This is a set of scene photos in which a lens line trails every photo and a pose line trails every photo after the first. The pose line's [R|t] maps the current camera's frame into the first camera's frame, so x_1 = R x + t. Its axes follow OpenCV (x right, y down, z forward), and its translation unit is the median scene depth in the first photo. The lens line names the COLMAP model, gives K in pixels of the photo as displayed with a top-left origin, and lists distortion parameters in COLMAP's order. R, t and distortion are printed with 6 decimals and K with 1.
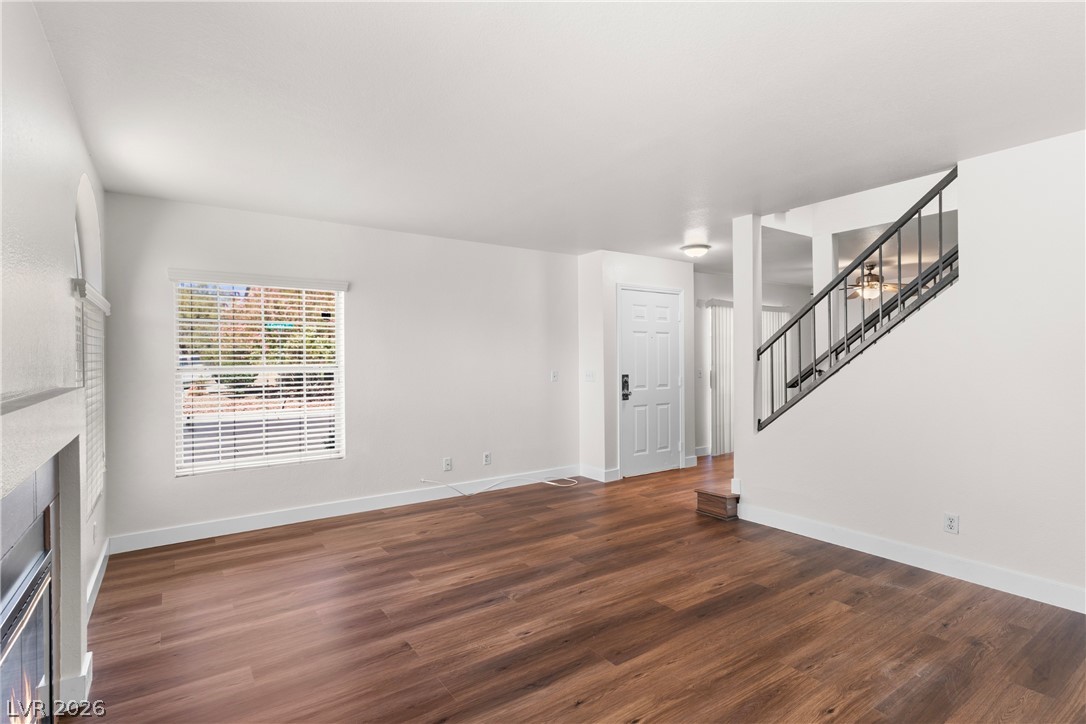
lens RADIAL K [[523.1, 0, 542.1], [0, 523.1, 359.7], [0, 0, 1]] dist [0.003023, 0.000033]
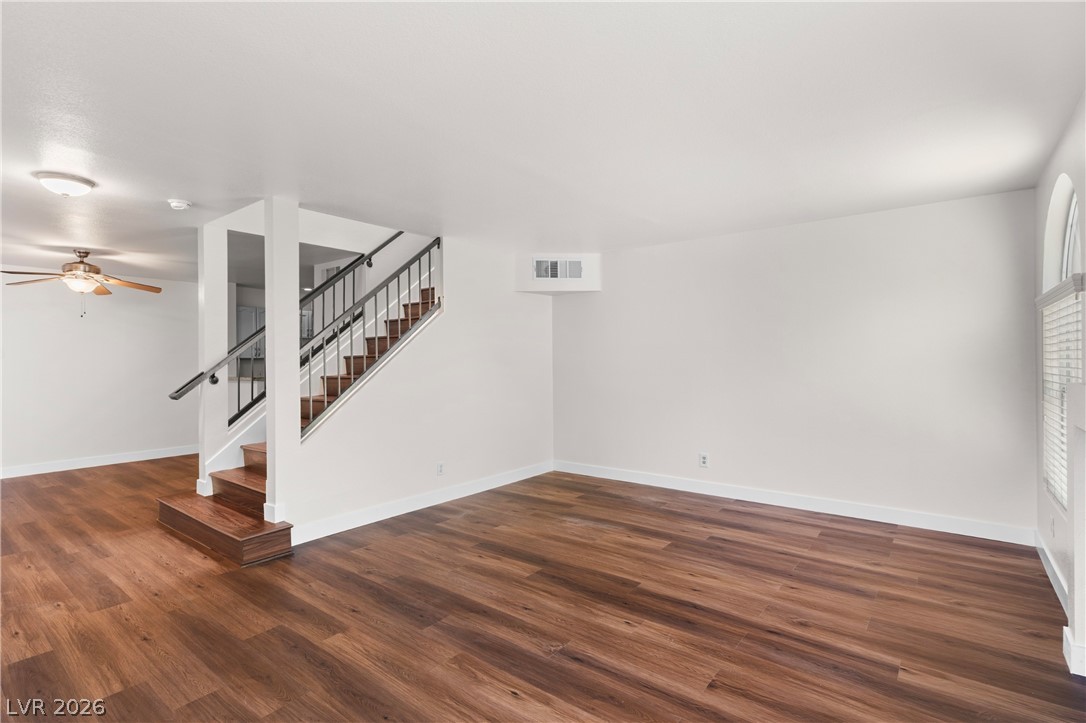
lens RADIAL K [[523.1, 0, 543.4], [0, 523.1, 362.0], [0, 0, 1]] dist [0.003023, 0.000033]
pose [[-0.292833, 0.005741, 0.956146, -0.814242], [0.008875, 0.999955, -0.003286, 0.009332], [-0.956123, 0.007524, -0.292870, 1.225325]]
